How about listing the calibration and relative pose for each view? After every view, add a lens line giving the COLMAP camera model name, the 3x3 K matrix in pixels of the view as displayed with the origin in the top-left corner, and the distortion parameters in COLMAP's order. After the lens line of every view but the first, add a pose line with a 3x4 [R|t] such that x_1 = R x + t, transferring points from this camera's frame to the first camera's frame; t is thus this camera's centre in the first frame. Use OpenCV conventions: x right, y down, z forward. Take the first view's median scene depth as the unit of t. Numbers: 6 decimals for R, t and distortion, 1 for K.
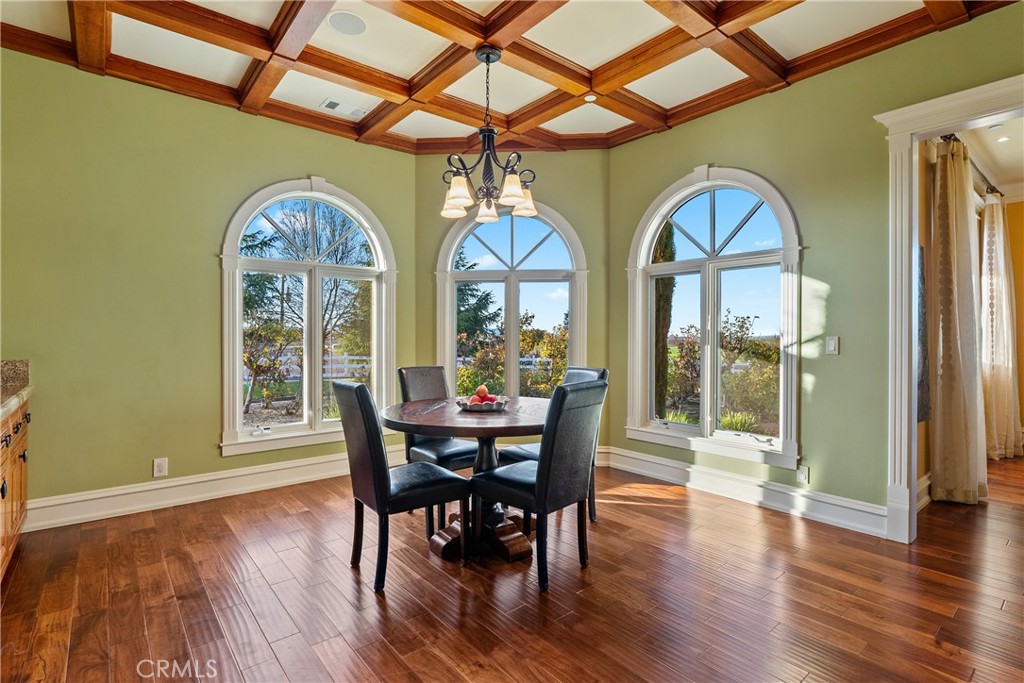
lens RADIAL K [[493.9, 0, 512.0], [0, 493.9, 341.5], [0, 0, 1]] dist [-0.000574, 0.000007]
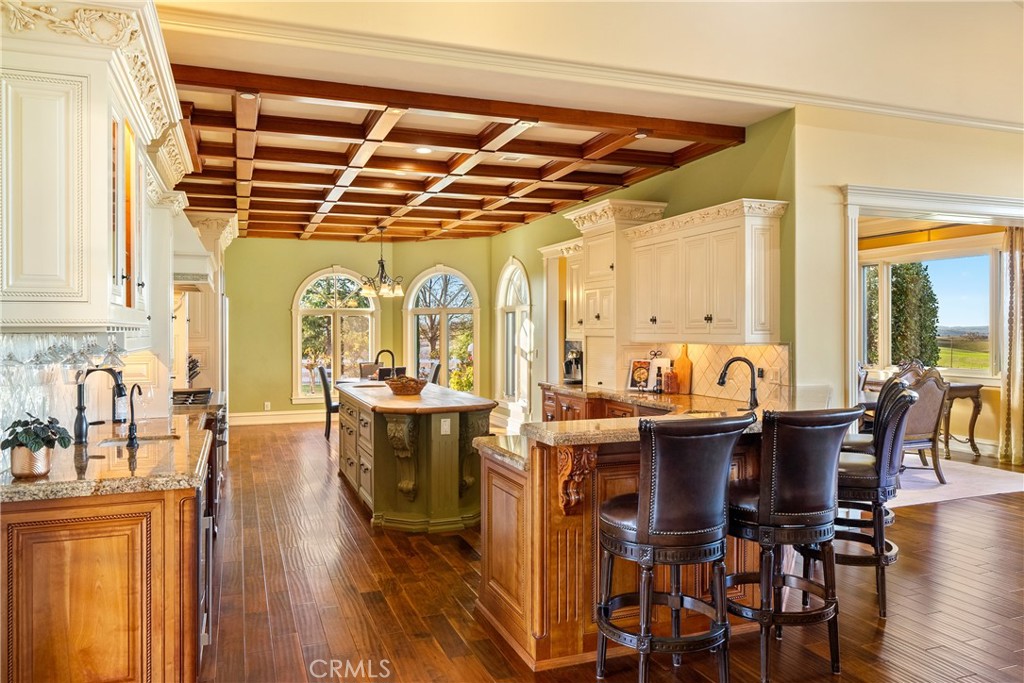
lens RADIAL K [[740.2, 0, 512.0], [0, 740.2, 341.5], [0, 0, 1]] dist [-0.009884, -0.001303]
pose [[0.946185, -0.003979, -0.323601, 1.145795], [0.006553, 0.999955, 0.006864, -0.047447], [0.323559, -0.008615, 0.946169, -1.457996]]
